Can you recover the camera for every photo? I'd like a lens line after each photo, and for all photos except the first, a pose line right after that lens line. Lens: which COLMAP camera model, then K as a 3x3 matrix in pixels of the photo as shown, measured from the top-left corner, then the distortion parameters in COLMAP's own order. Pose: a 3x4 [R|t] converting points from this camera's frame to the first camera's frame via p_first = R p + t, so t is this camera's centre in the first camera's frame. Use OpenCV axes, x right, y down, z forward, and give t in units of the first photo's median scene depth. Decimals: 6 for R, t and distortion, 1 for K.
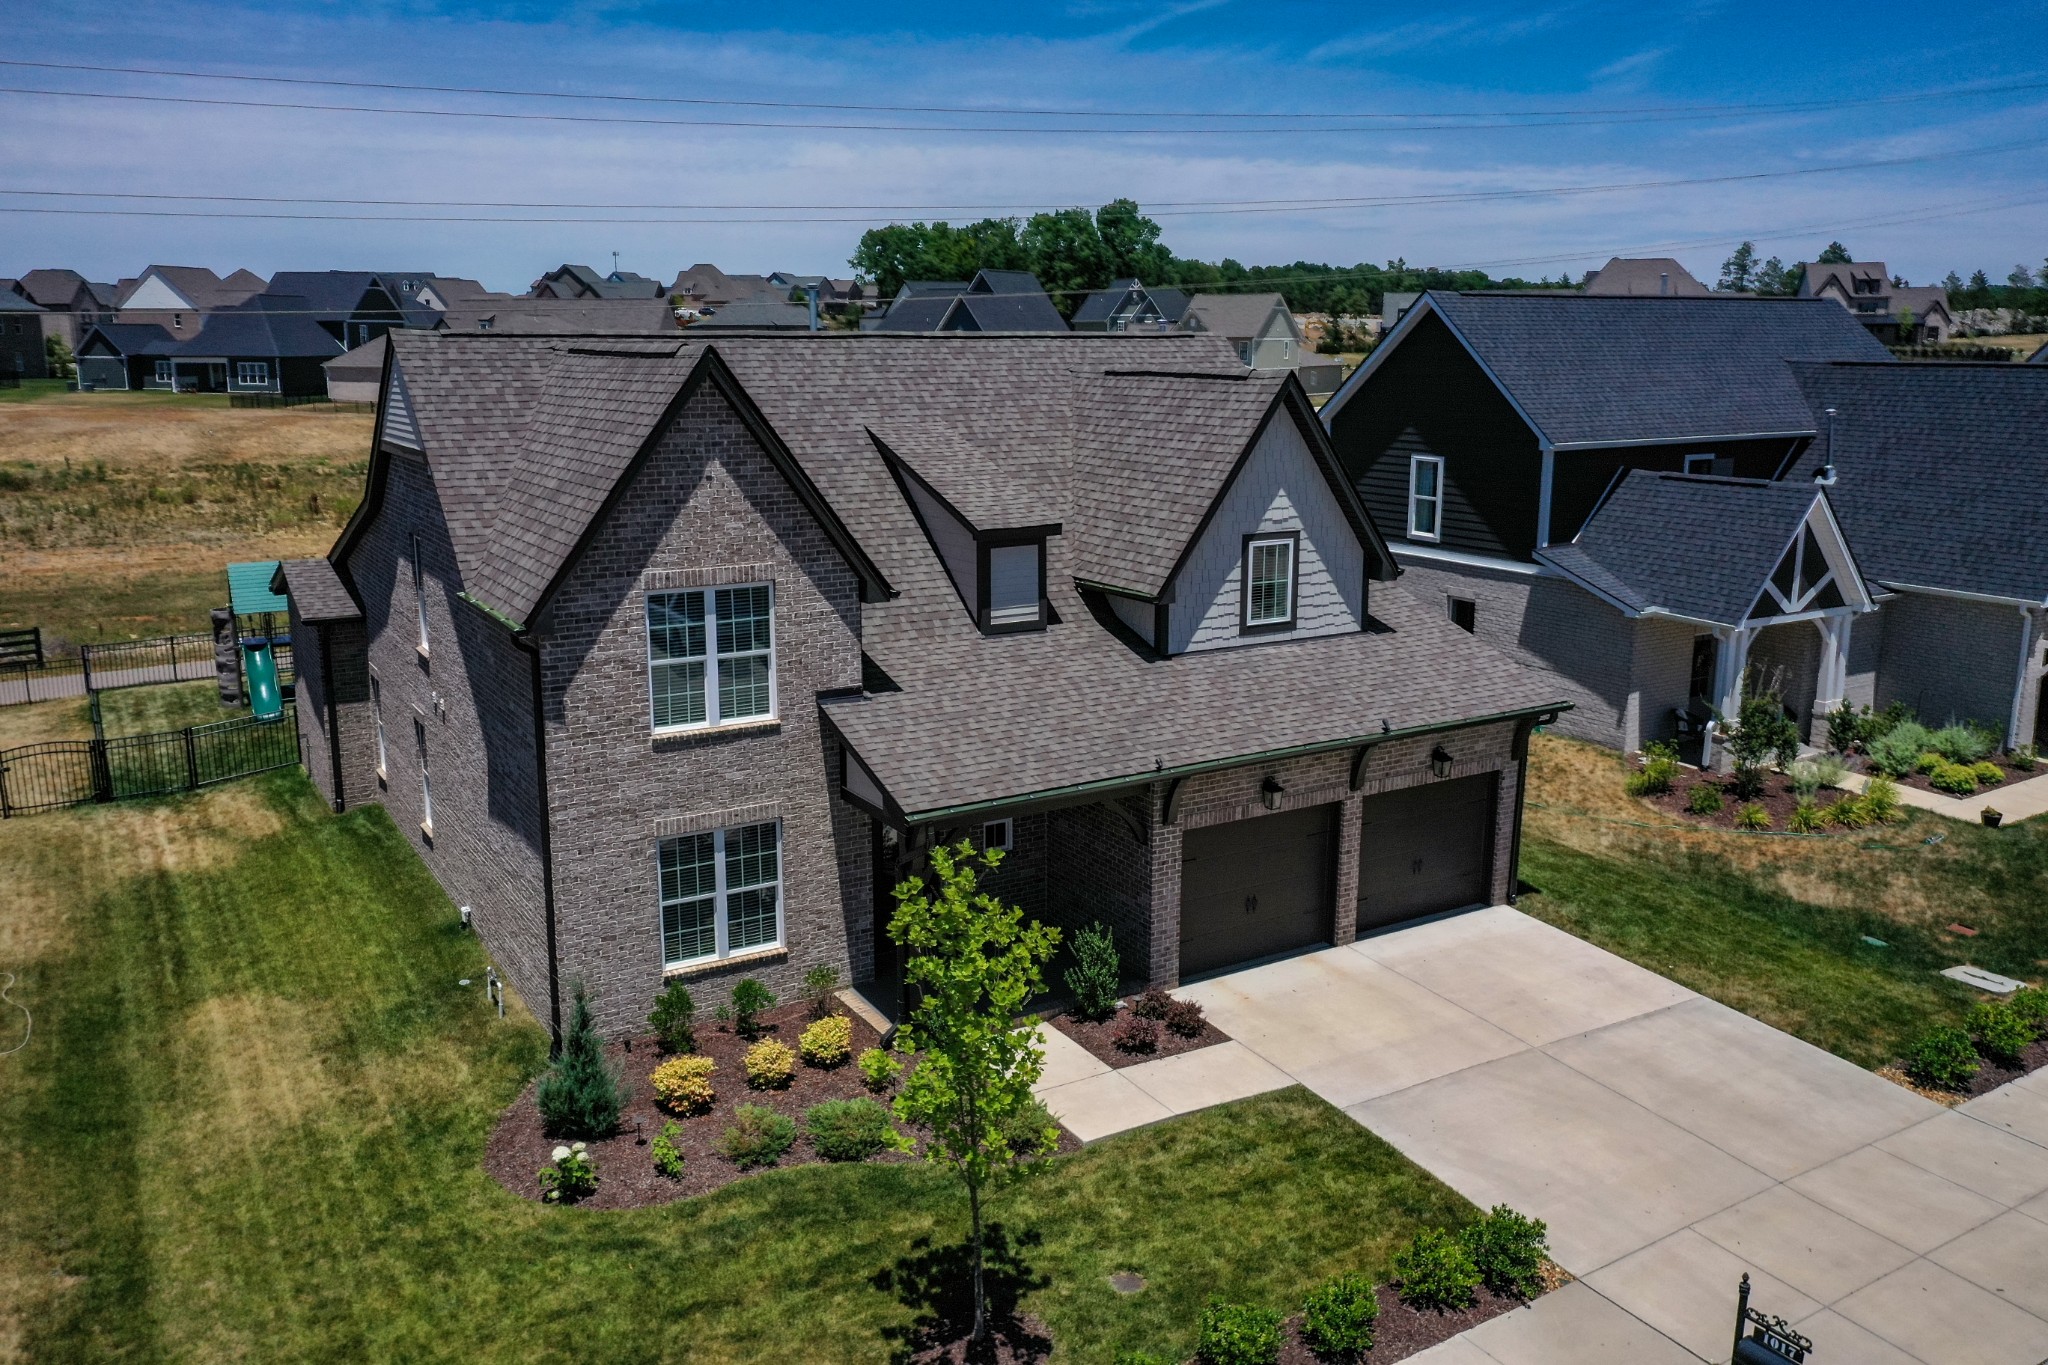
lens RADIAL K [[1614.7, 0, 1024.0], [0, 1614.7, 682.5], [0, 0, 1]] dist [0.005330, -0.006711]
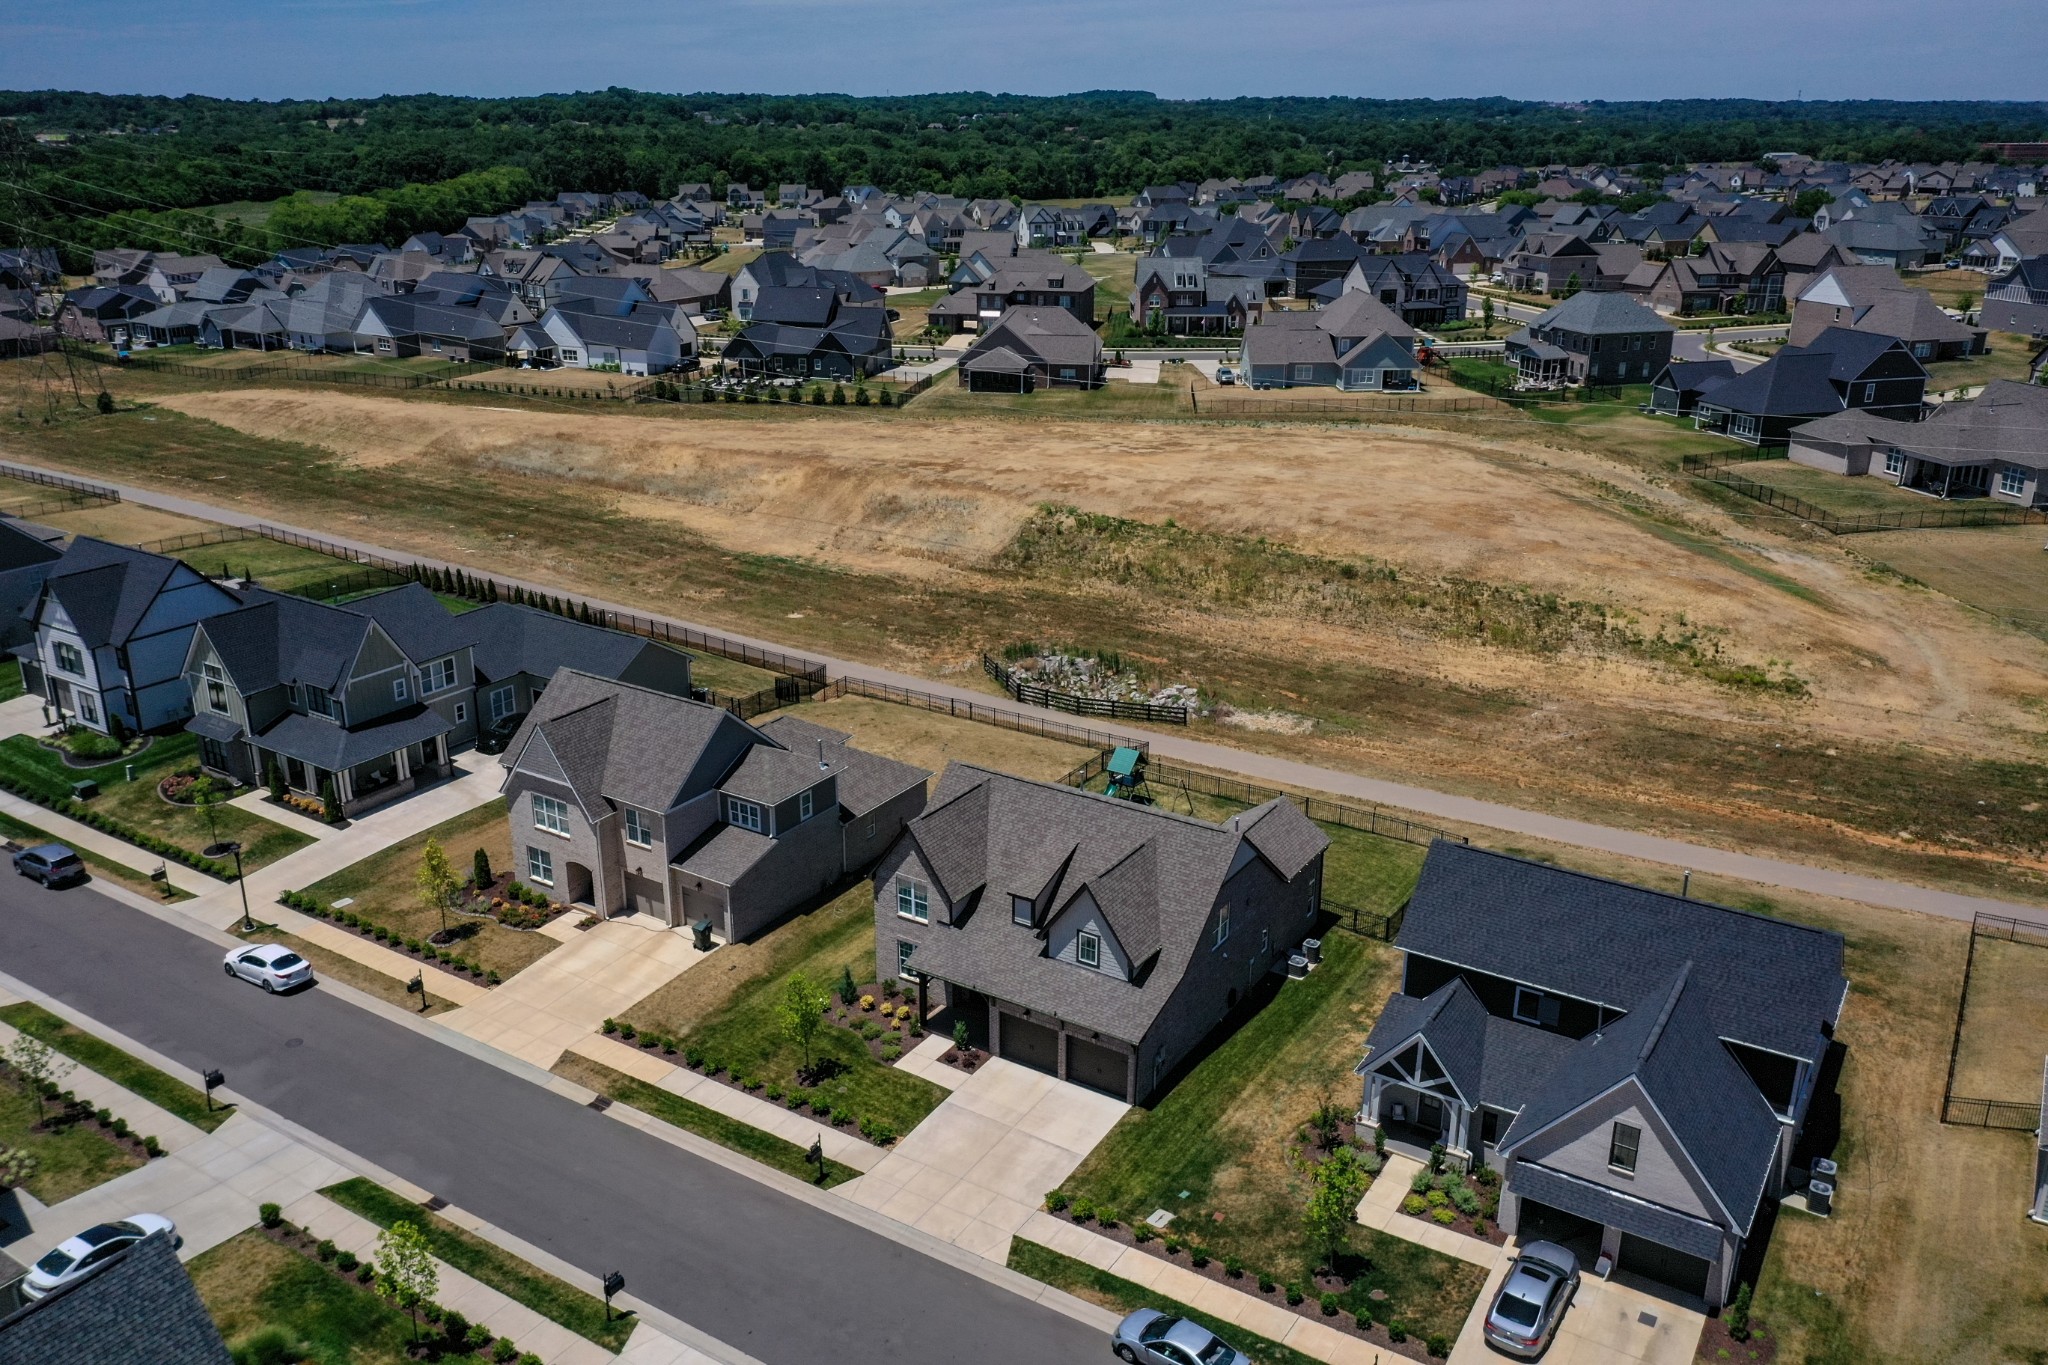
lens RADIAL K [[1614.7, 0, 1024.0], [0, 1614.7, 682.5], [0, 0, 1]] dist [0.005330, -0.006711]
pose [[0.439899, 0.302190, -0.845677, 2.379215], [-0.192707, 0.951512, 0.239767, -1.174674], [0.877128, 0.057495, 0.476803, -0.433194]]
